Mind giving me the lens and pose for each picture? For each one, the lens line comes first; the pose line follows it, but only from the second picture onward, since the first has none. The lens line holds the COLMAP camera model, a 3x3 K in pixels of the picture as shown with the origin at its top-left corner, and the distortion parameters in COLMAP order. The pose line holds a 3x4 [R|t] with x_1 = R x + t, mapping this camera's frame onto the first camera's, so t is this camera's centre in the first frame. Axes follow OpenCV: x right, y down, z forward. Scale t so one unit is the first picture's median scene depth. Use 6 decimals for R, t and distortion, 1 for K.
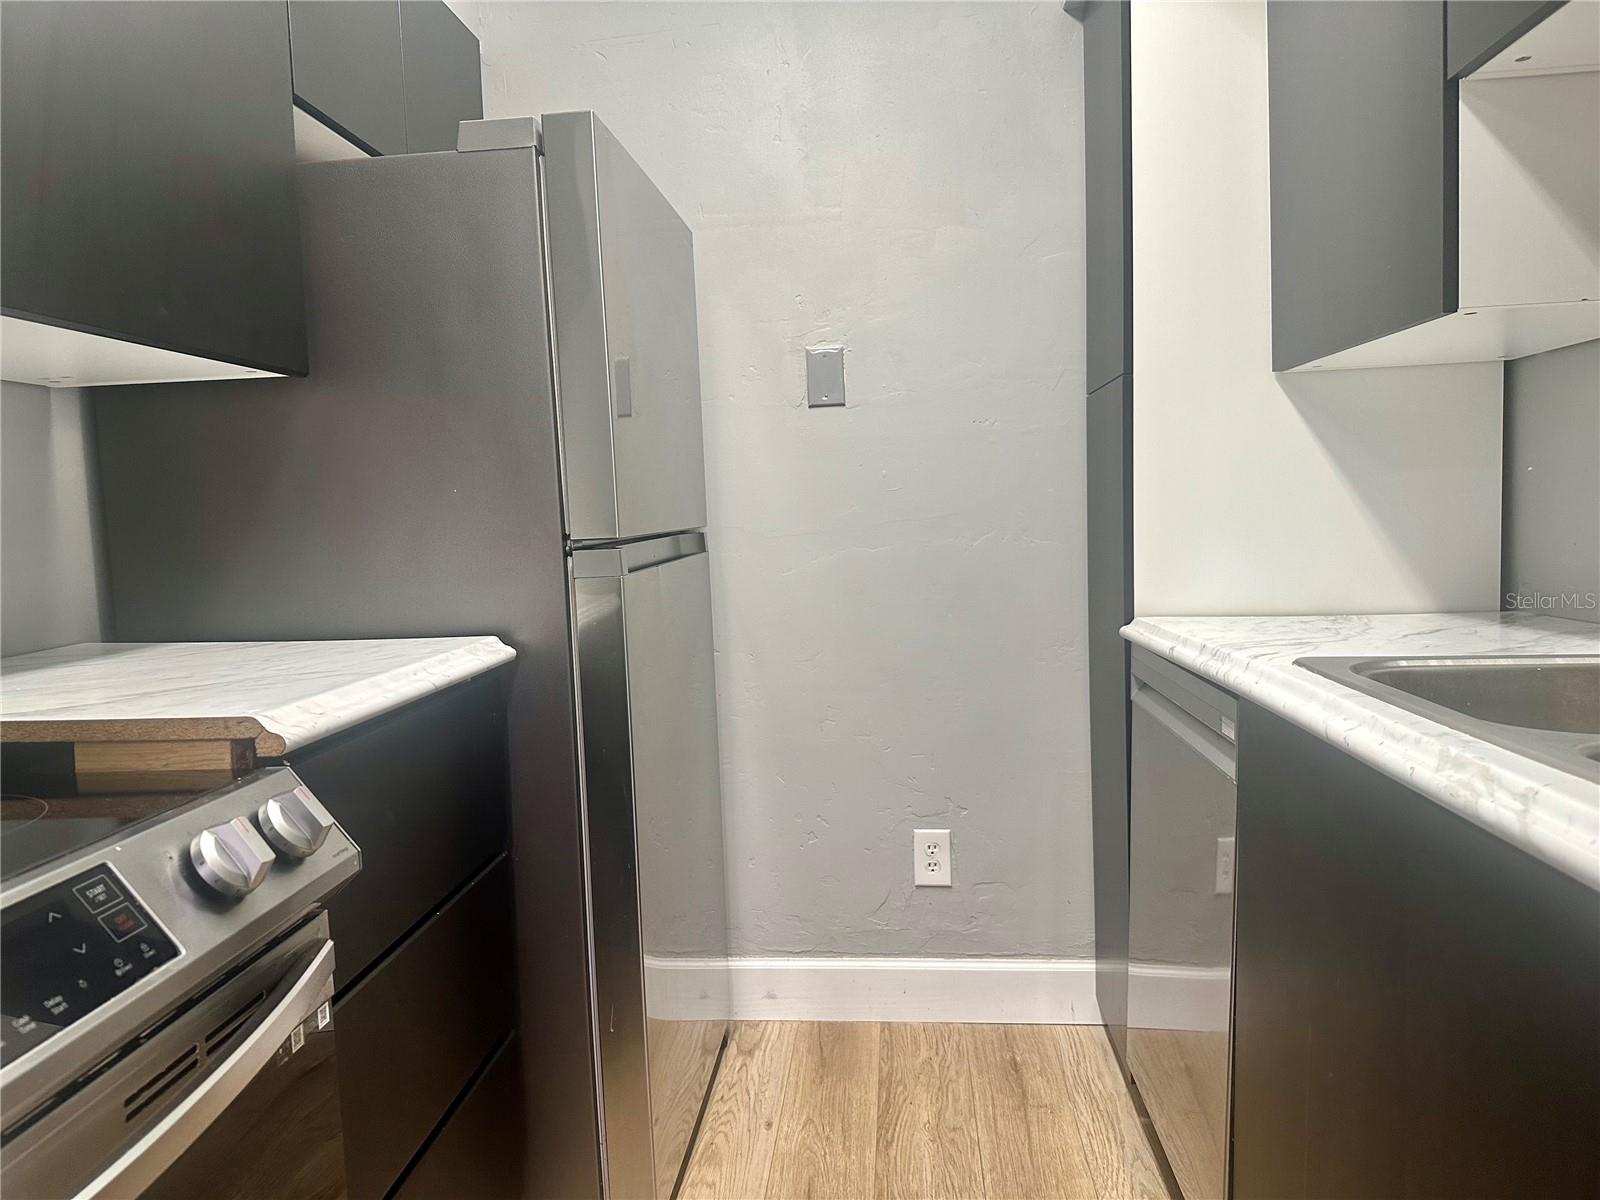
lens RADIAL K [[1139.8, 0, 808.4], [0, 1139.8, 474.8], [0, 0, 1]] dist [0.043340, -0.058173]
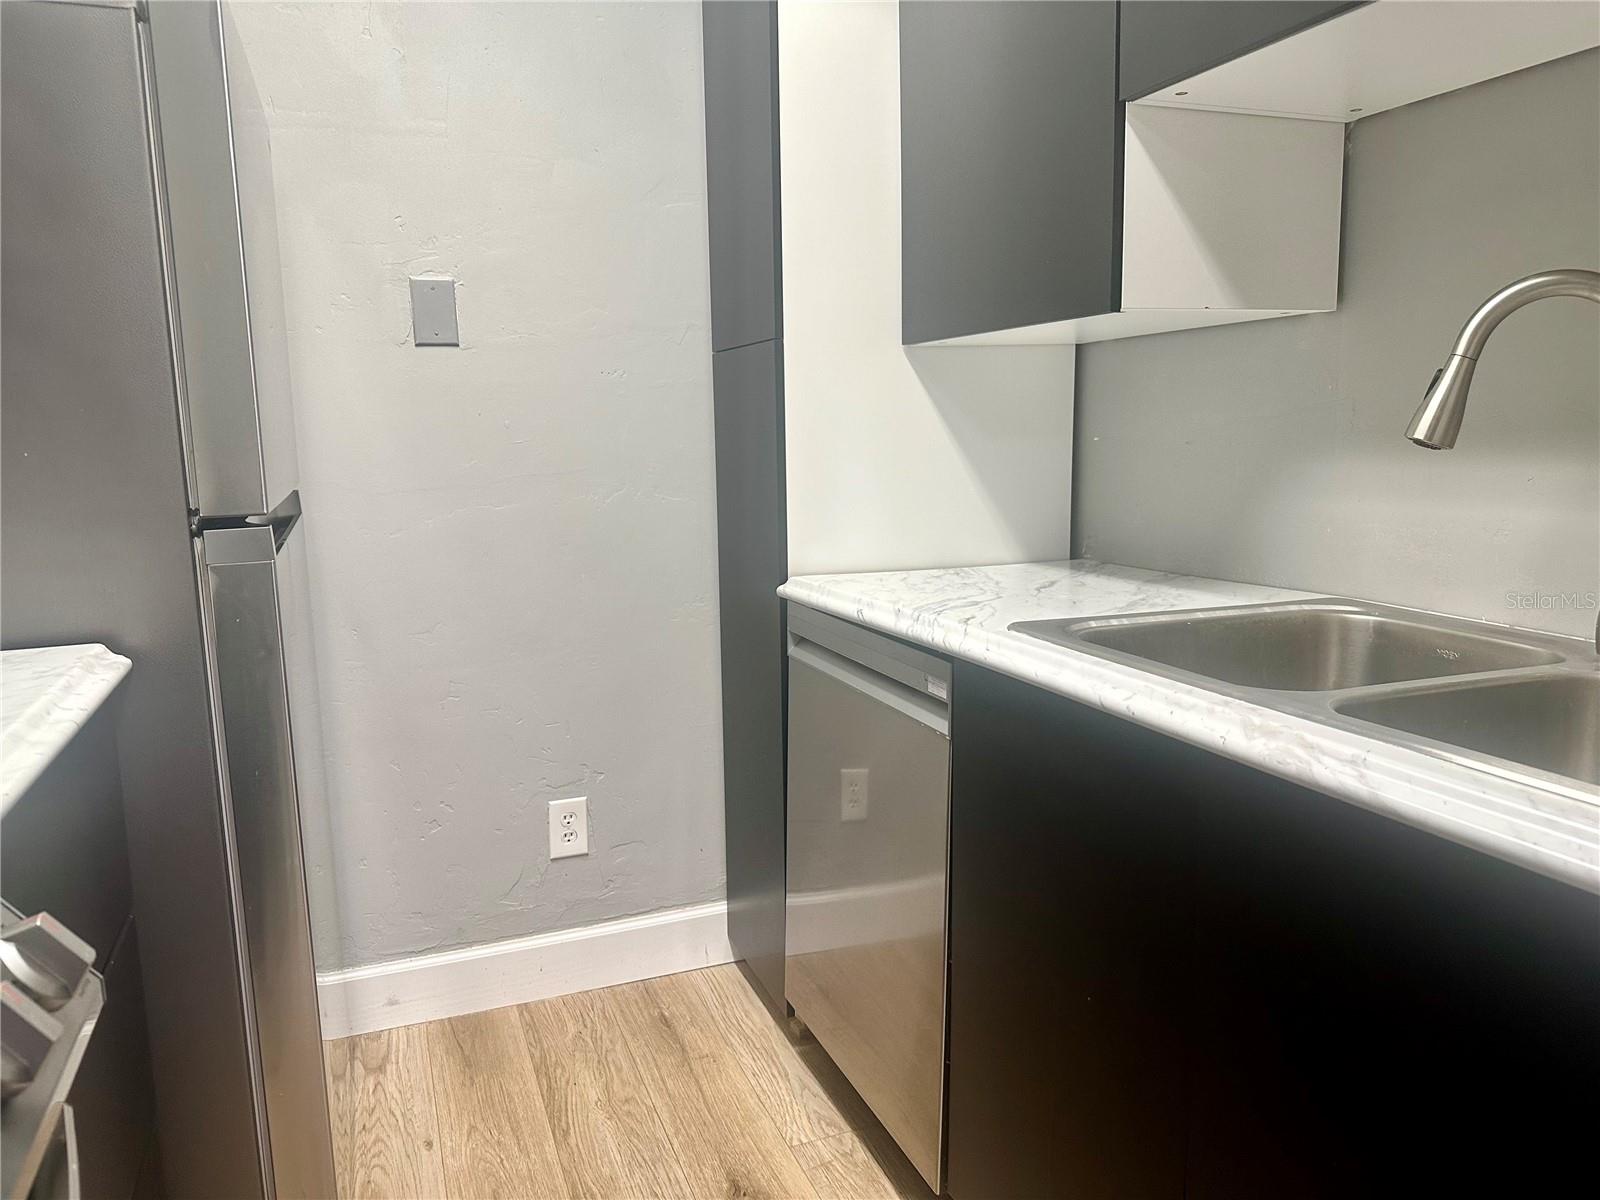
lens RADIAL K [[1139.8, 0, 821.1], [0, 1139.8, 489.6], [0, 0, 1]] dist [0.043340, -0.058173]
pose [[0.894416, -0.002403, 0.447230, -0.151551], [-0.031616, 0.997144, 0.068587, -0.024933], [-0.446117, -0.075484, 0.891785, 0.078501]]
